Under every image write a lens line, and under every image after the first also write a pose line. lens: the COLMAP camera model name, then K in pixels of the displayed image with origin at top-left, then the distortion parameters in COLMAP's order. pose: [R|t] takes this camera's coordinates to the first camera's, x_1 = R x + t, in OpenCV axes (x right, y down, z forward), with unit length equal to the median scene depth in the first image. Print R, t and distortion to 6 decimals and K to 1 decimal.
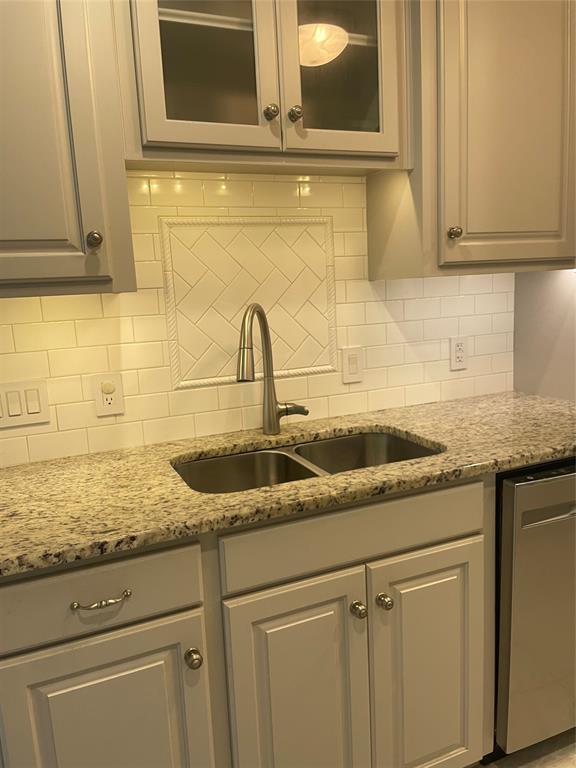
lens RADIAL K [[593.9, 0, 288.0], [0, 593.9, 384.0], [0, 0, 1]] dist [0.057361, -0.077950]
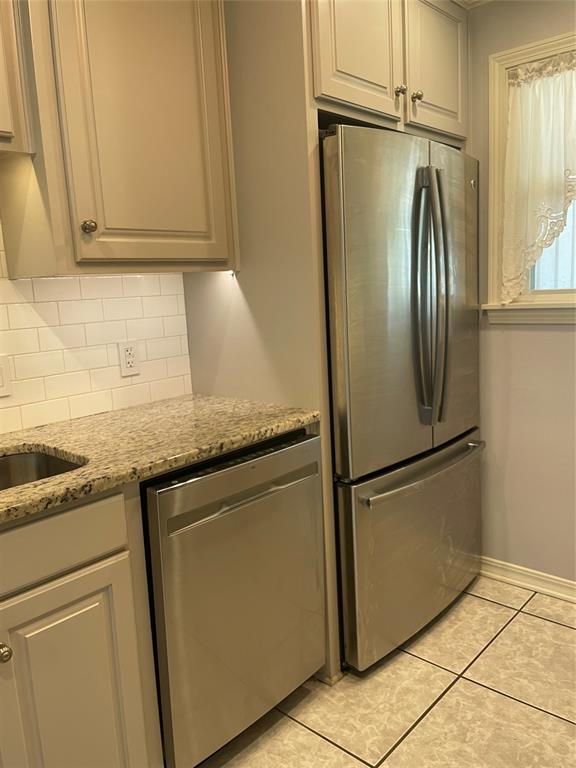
lens RADIAL K [[593.9, 0, 288.0], [0, 593.9, 384.0], [0, 0, 1]] dist [0.057361, -0.077950]
pose [[0.910932, -0.066080, 0.407229, 0.178652], [0.073597, 0.997284, -0.002802, 0.014734], [-0.405938, 0.032523, 0.913322, 0.044515]]
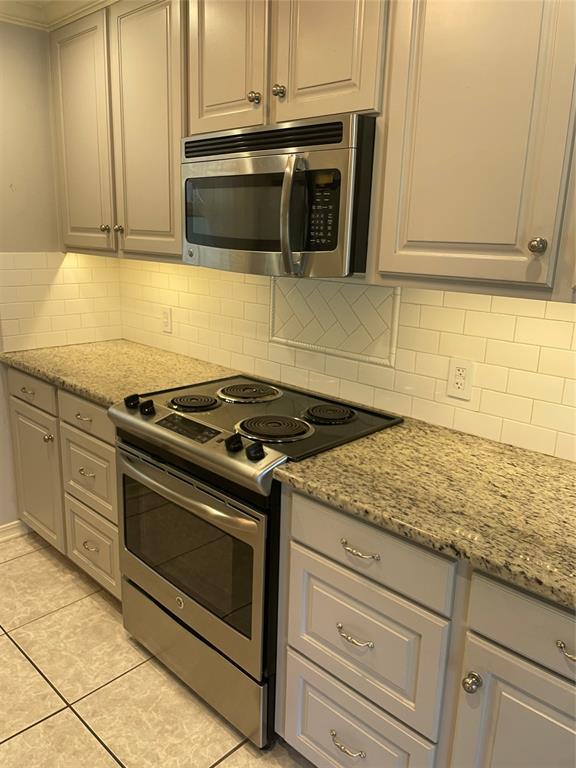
lens RADIAL K [[593.9, 0, 288.0], [0, 593.9, 384.0], [0, 0, 1]] dist [0.057361, -0.077950]
pose [[0.377788, 0.255167, -0.890037, 1.356392], [-0.259844, 0.951863, 0.162598, -0.169158], [0.888683, 0.169843, 0.425906, 0.567950]]
